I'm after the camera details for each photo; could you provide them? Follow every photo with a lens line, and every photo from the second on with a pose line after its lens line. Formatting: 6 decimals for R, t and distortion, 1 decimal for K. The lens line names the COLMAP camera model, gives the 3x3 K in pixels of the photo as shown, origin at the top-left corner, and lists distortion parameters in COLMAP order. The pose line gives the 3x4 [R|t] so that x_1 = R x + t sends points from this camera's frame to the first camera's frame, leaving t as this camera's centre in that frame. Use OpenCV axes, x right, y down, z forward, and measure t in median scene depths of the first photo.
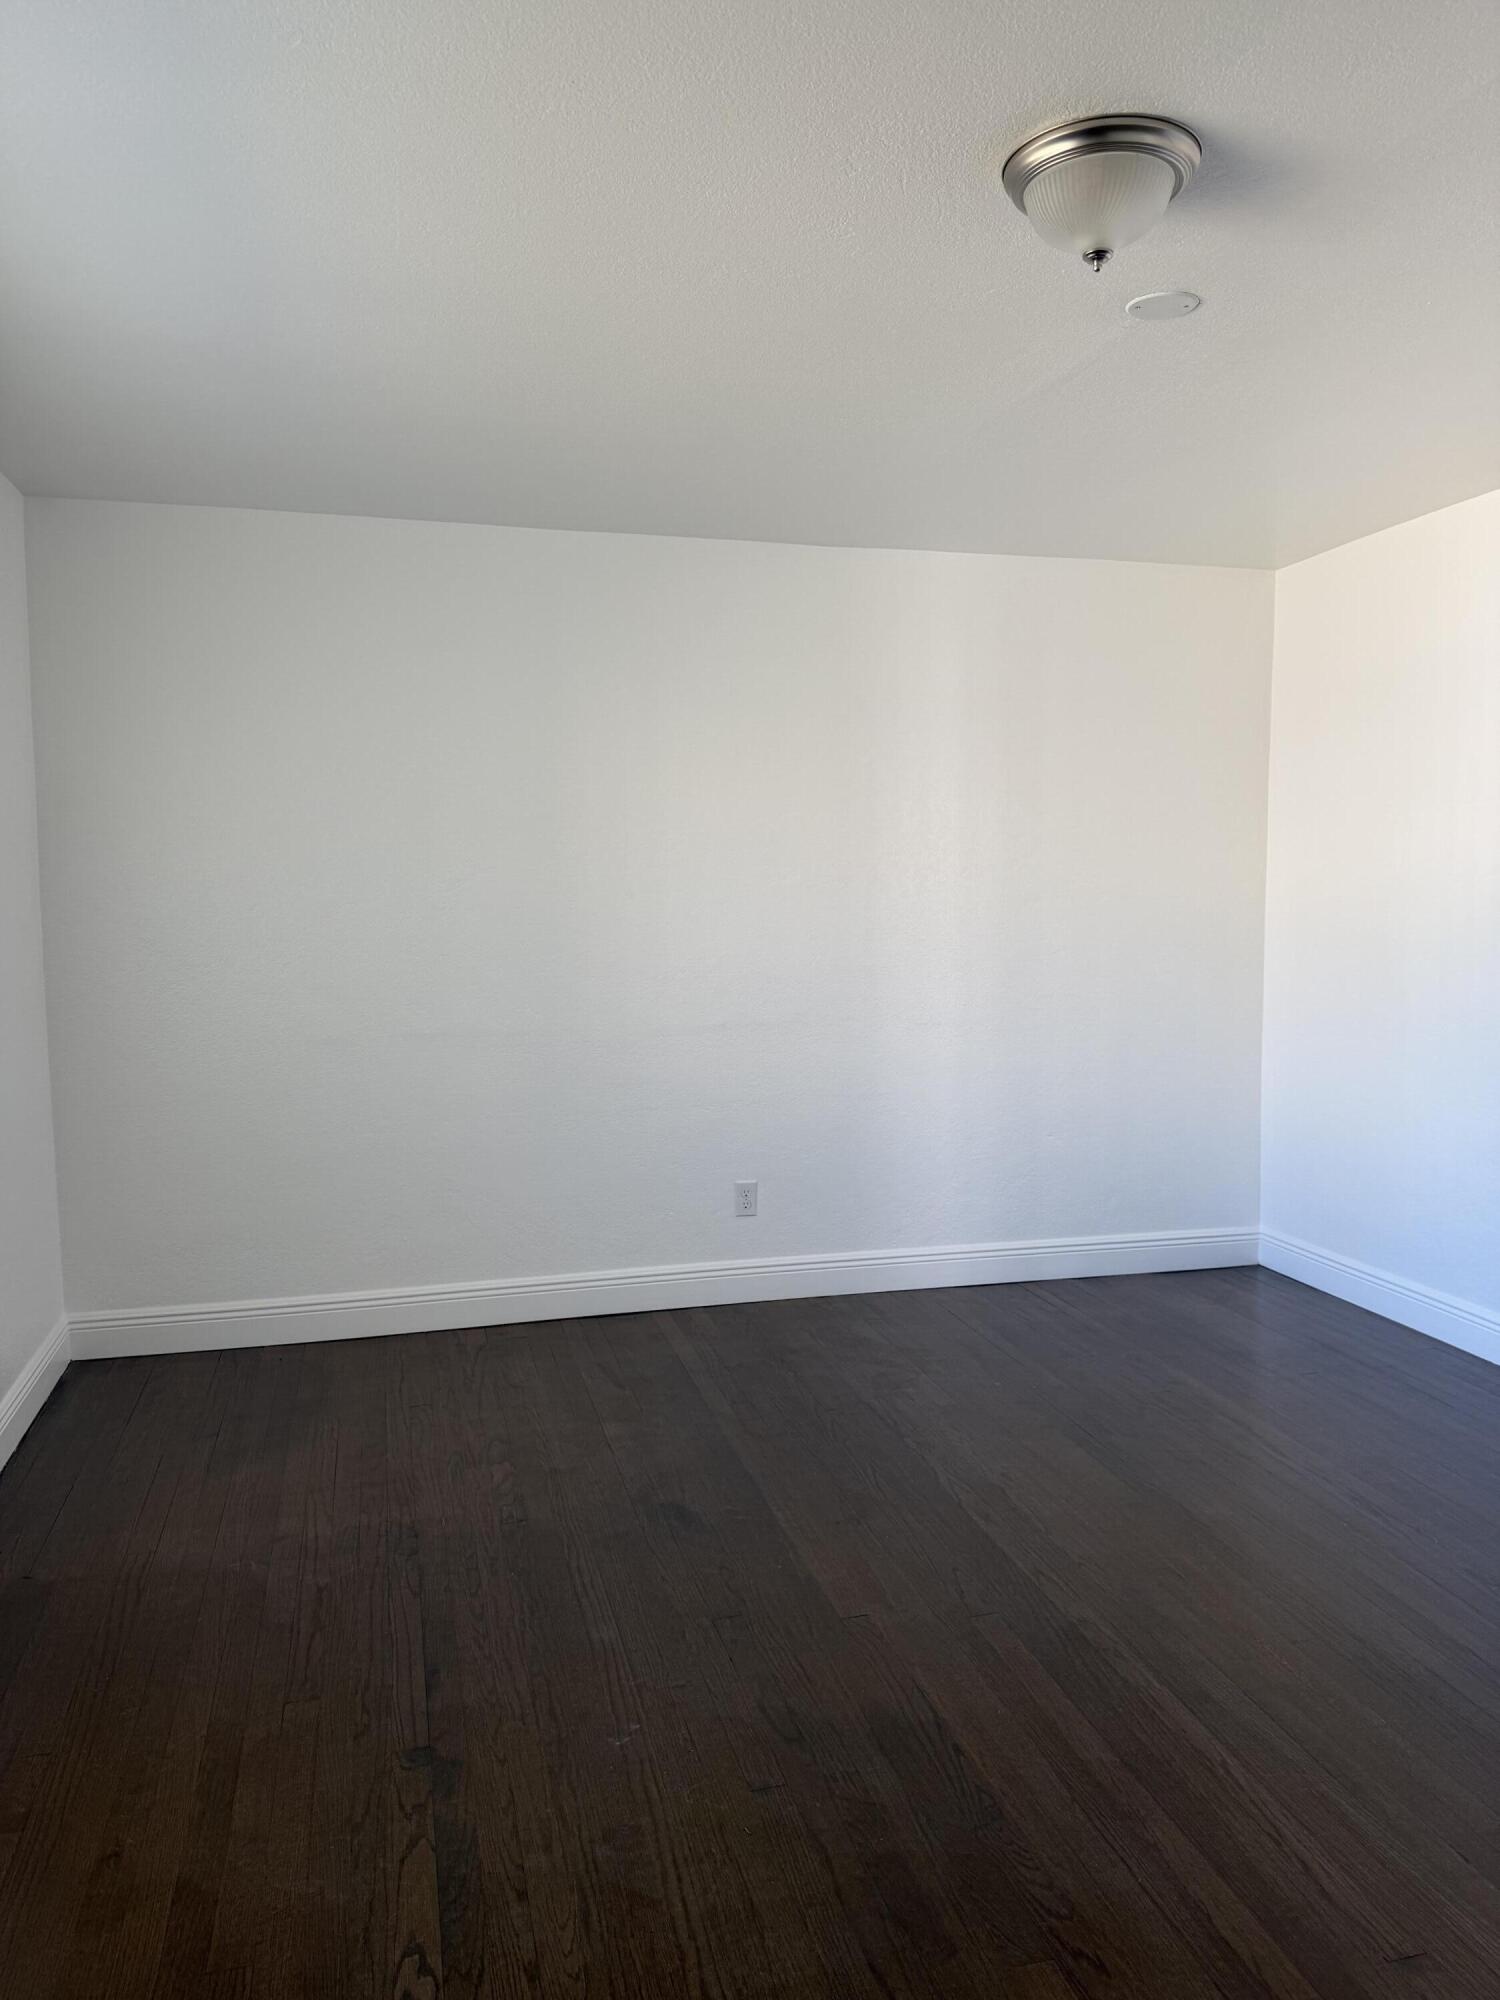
lens RADIAL K [[1404.5, 0, 756.7], [0, 1404.5, 1003.9], [0, 0, 1]] dist [0.080100, -0.094546]
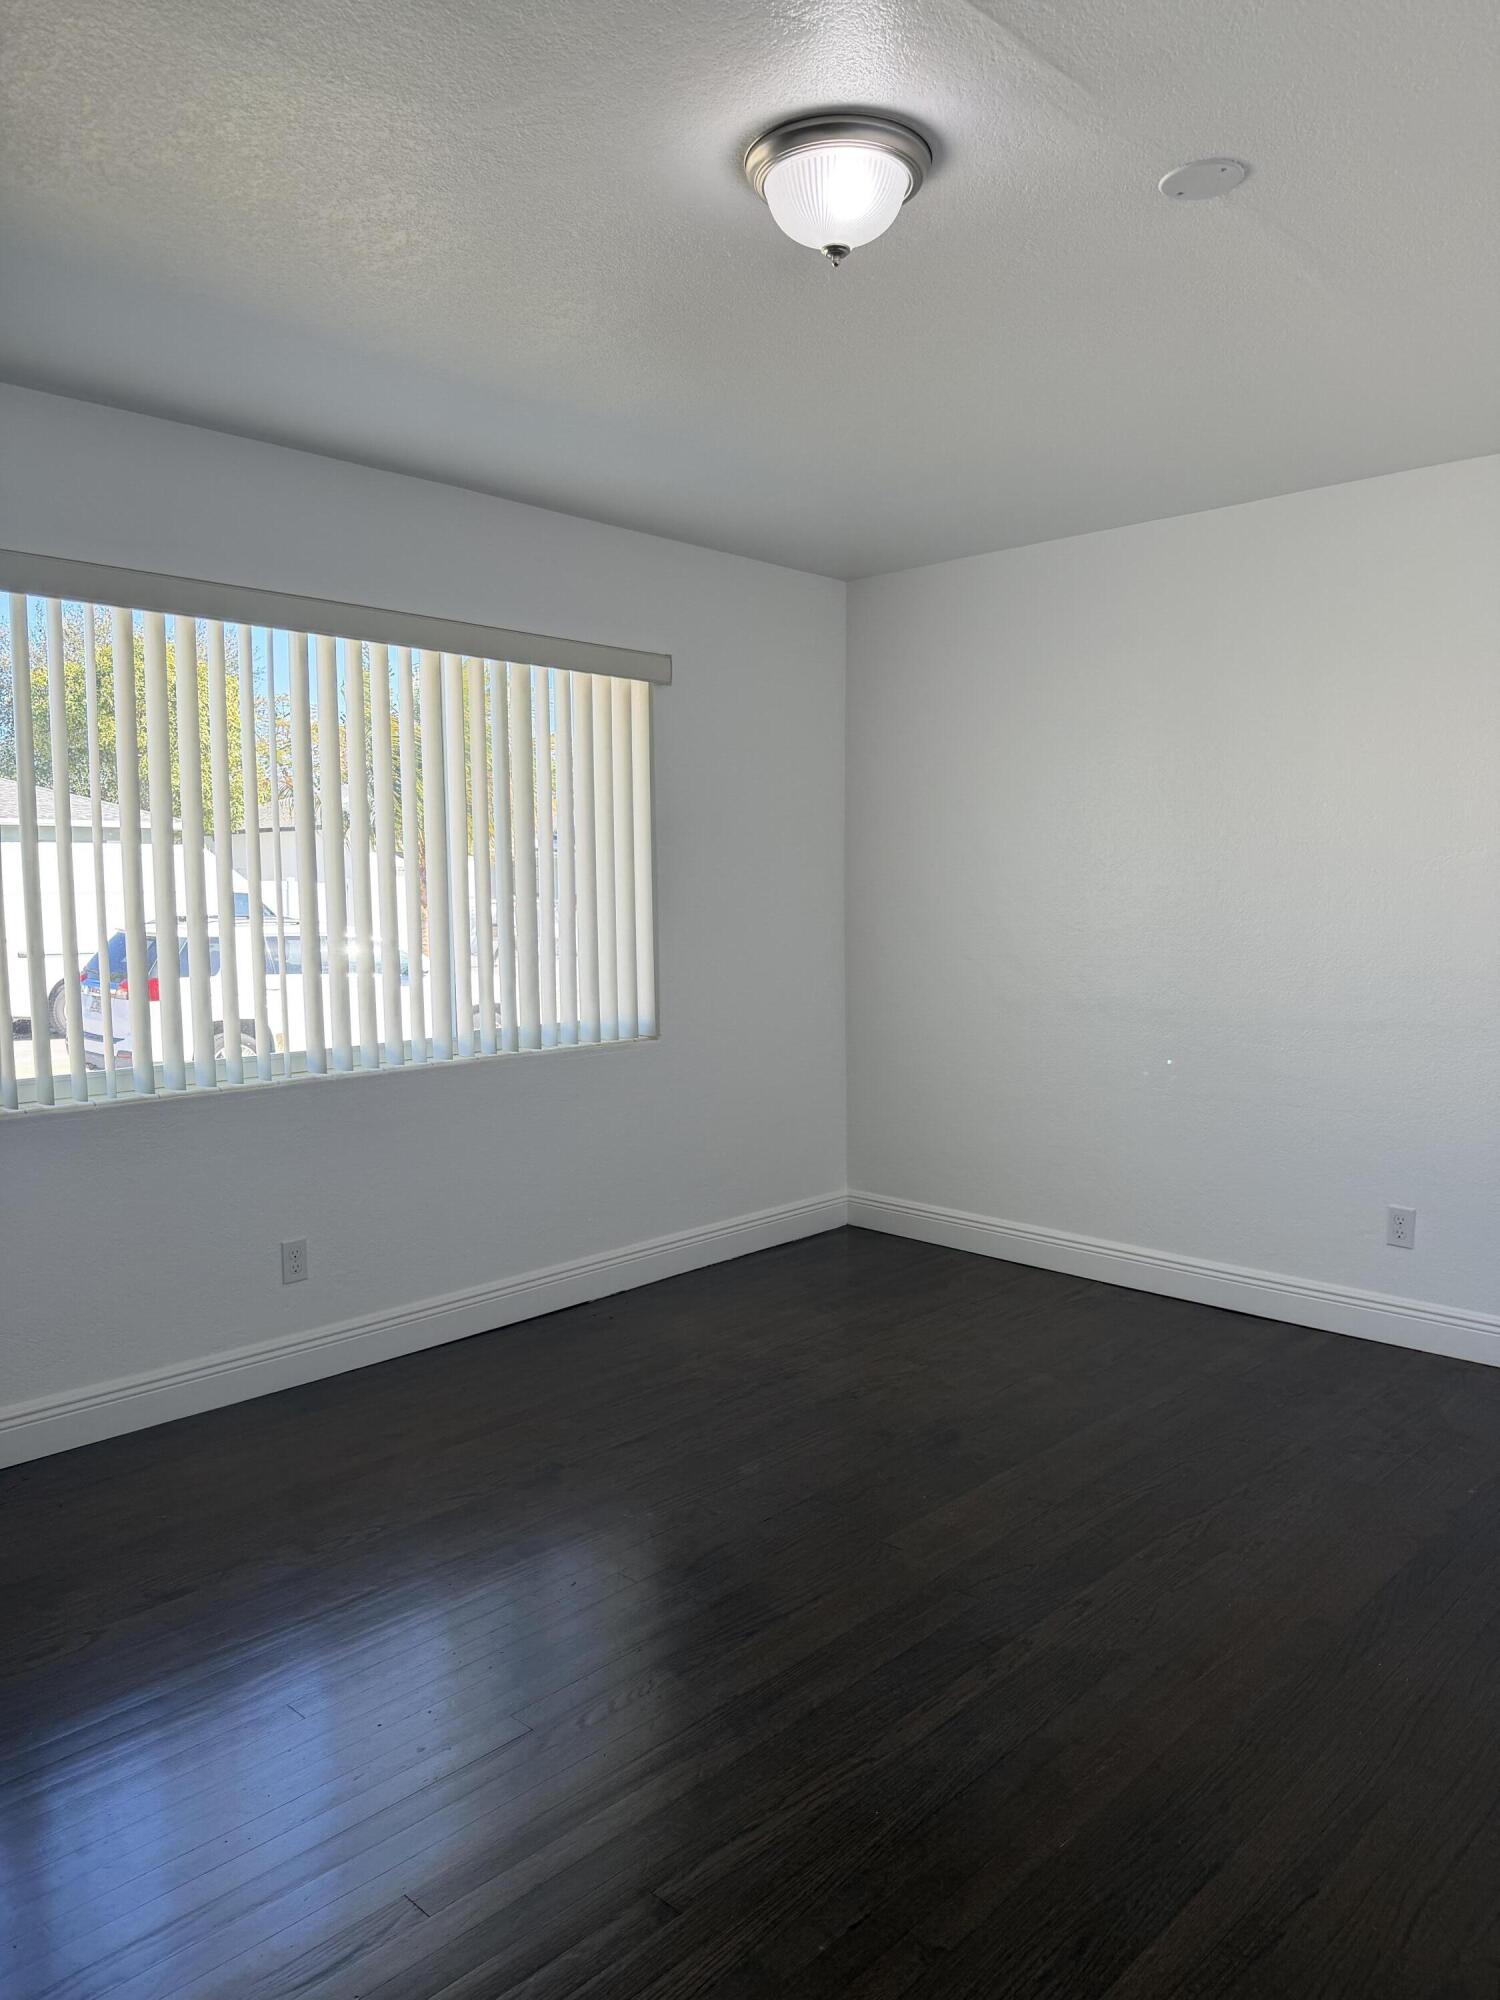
lens RADIAL K [[1404.5, 0, 756.7], [0, 1404.5, 1003.9], [0, 0, 1]] dist [0.080100, -0.094546]
pose [[0.516201, 0.074695, -0.853204, 1.113537], [-0.068448, 0.996601, 0.045837, -0.024631], [0.853728, 0.034740, 0.519559, 0.422389]]
